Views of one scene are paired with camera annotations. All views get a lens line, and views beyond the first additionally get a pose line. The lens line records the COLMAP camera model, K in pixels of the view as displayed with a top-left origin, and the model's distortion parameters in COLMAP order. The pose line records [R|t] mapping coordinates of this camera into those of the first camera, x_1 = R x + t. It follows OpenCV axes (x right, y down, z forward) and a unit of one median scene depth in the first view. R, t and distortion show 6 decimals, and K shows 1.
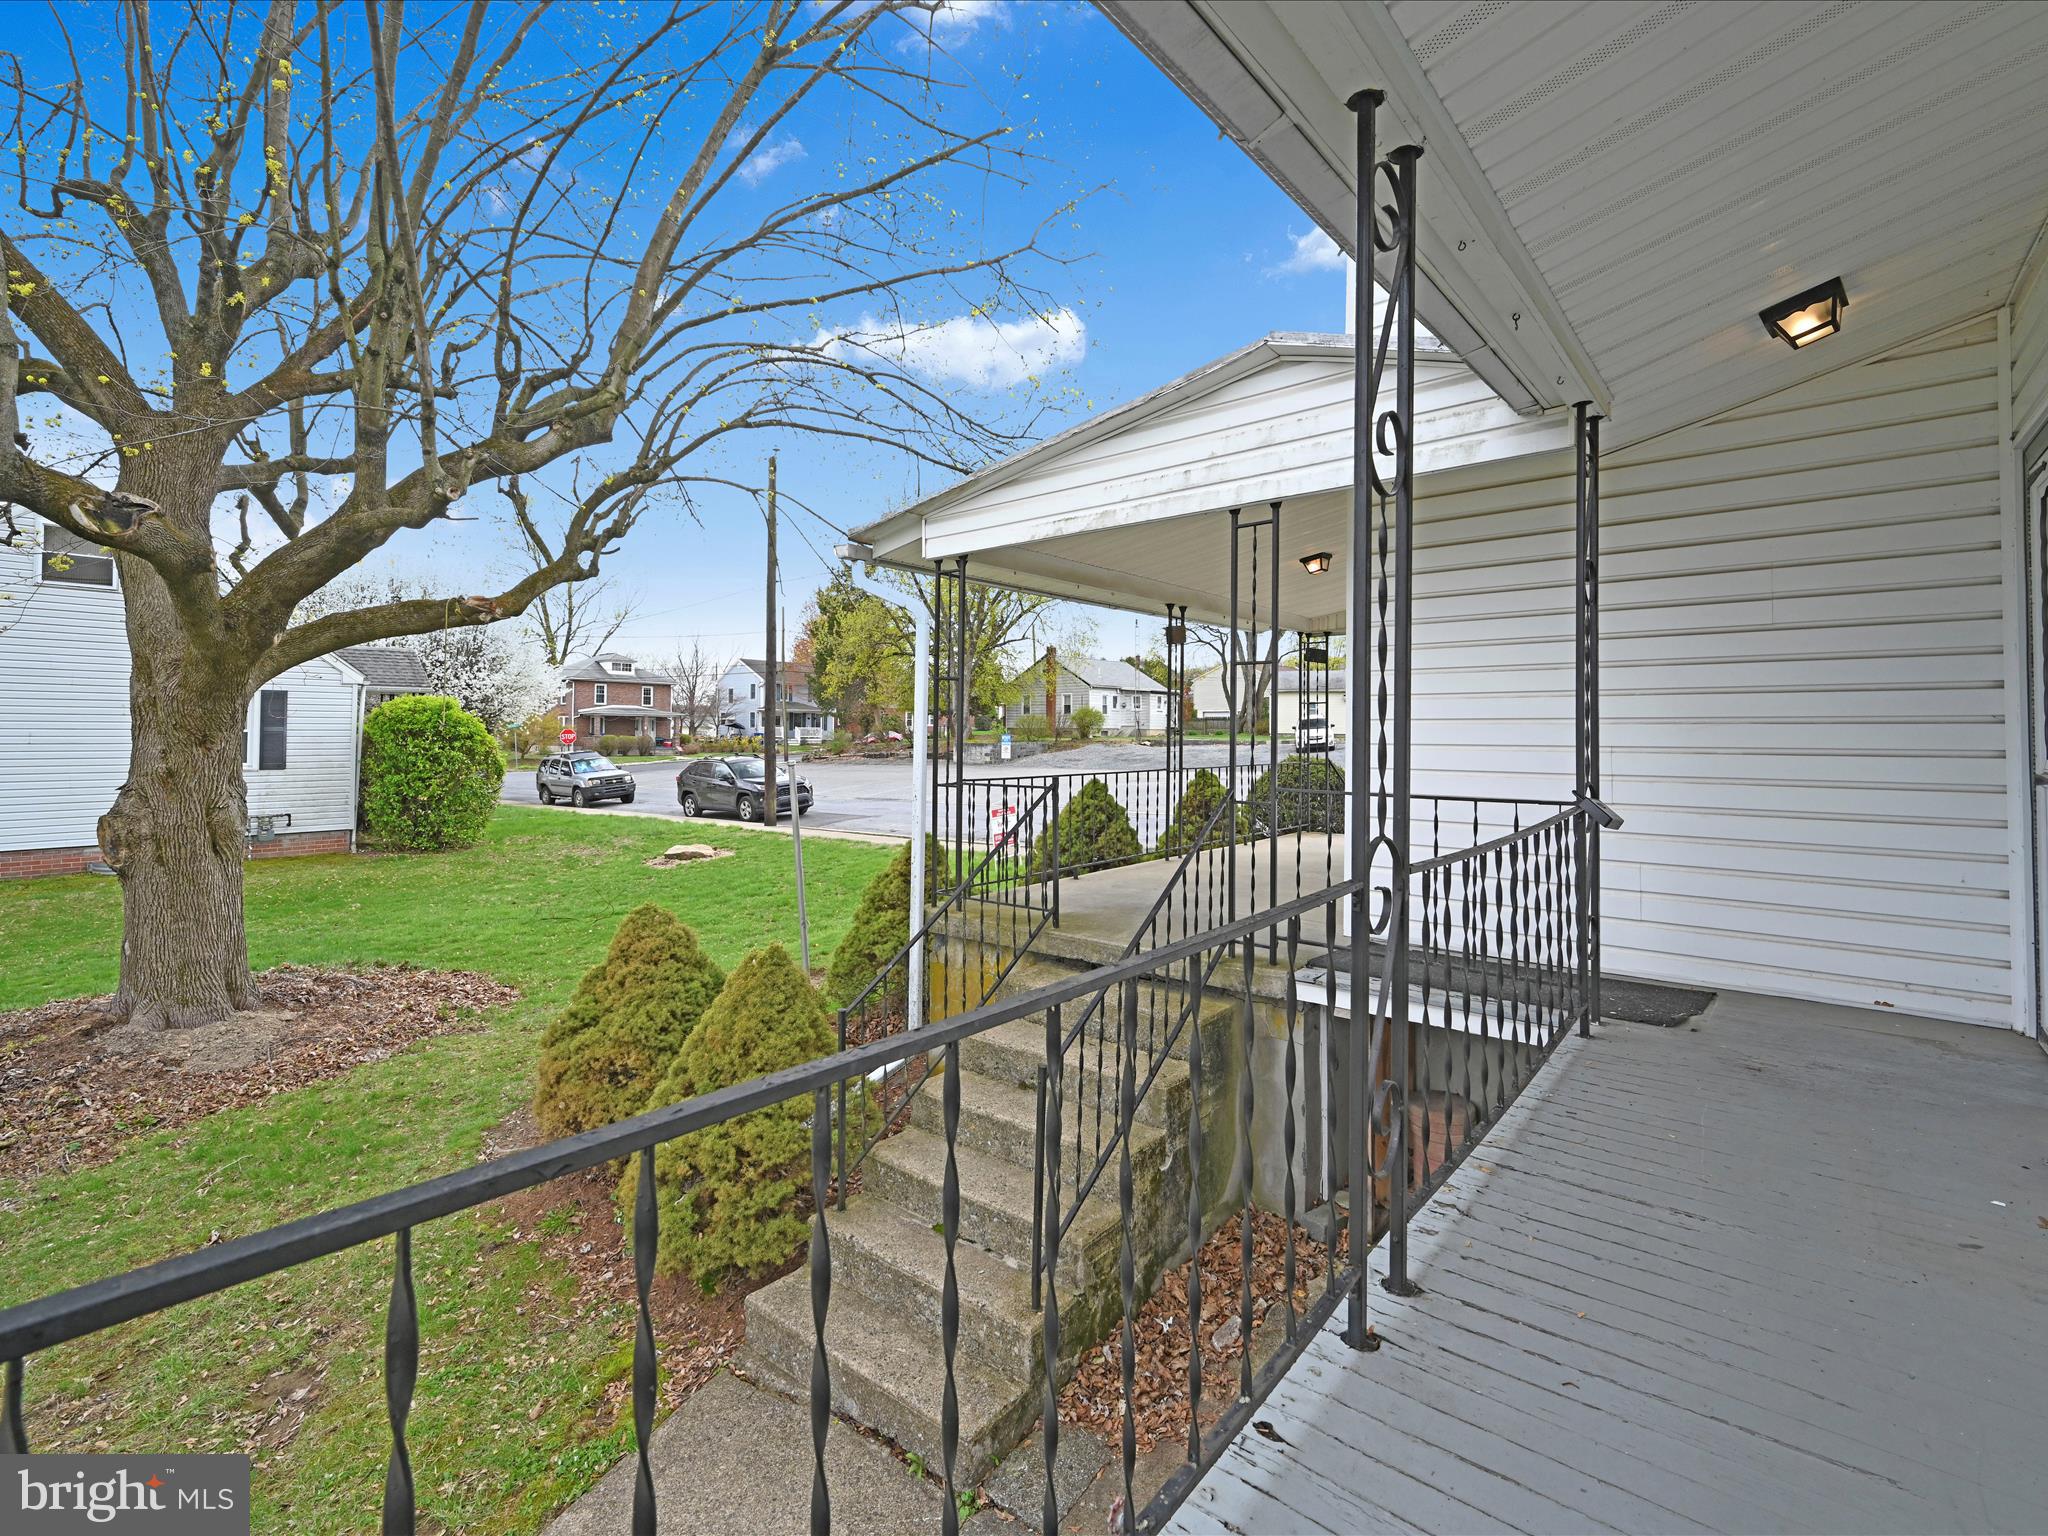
lens RADIAL K [[942.0, 0, 1022.5], [0, 942.0, 712.3], [0, 0, 1]] dist [-0.000909, 0.000020]
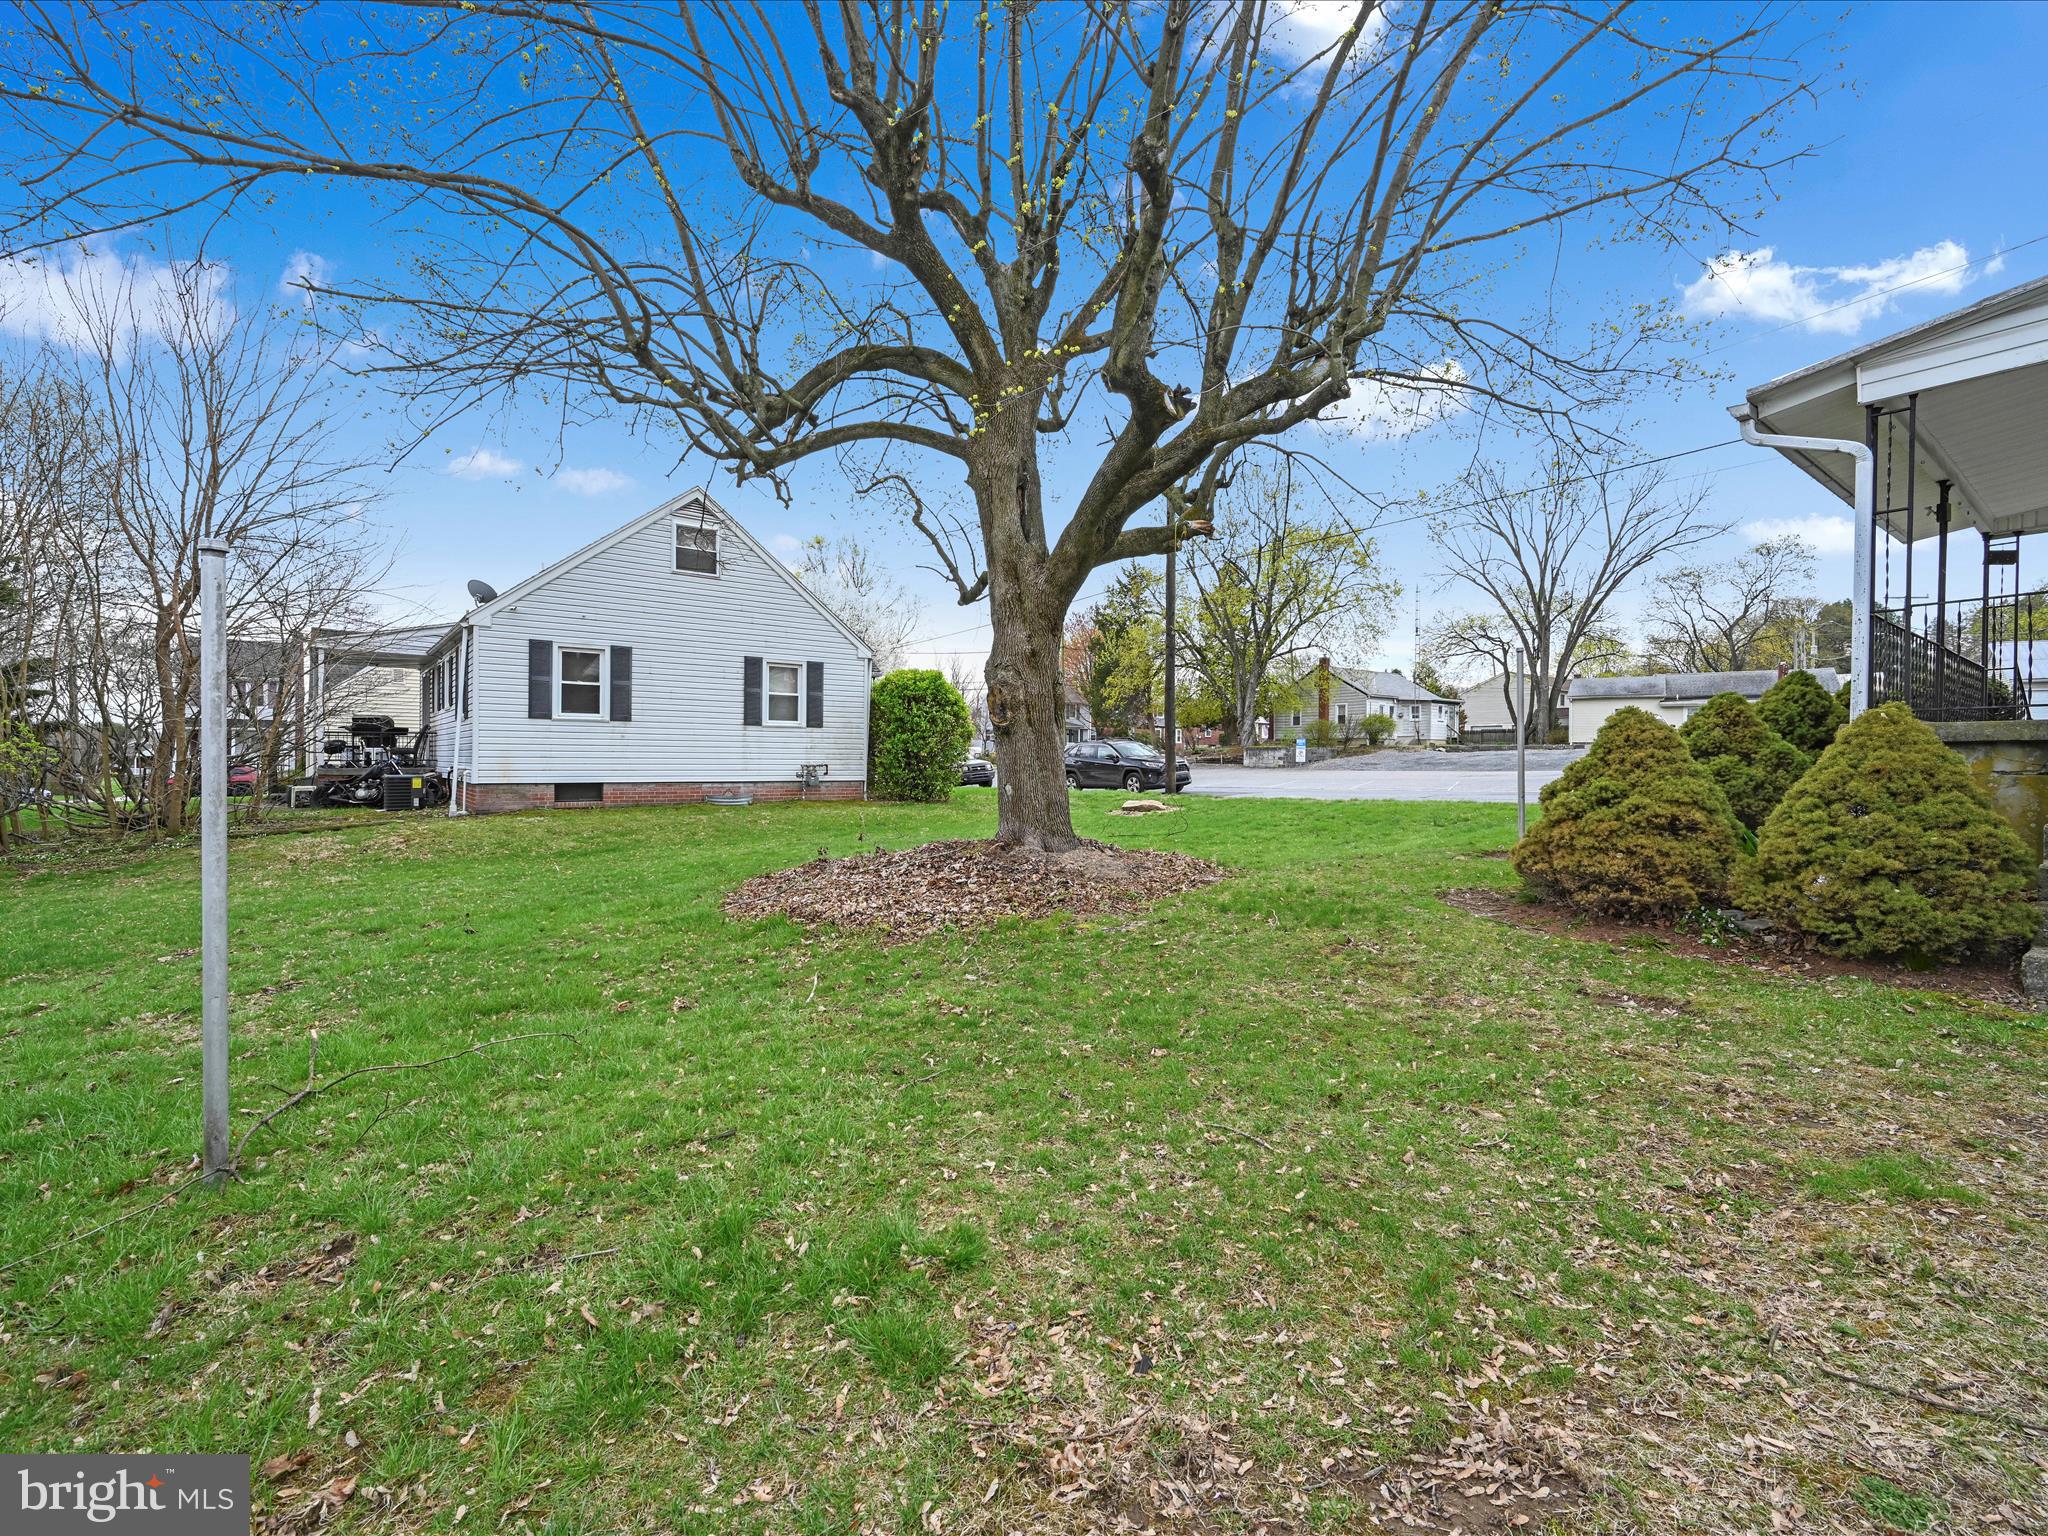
lens RADIAL K [[914.8, 0, 1025.5], [0, 914.8, 760.5], [0, 0, 1]] dist [-0.001237, 0.000472]
pose [[0.975506, 0.005222, -0.219910, -0.256240], [-0.000239, 0.999743, 0.022682, 0.071362], [0.219972, -0.022073, 0.975256, -0.078386]]
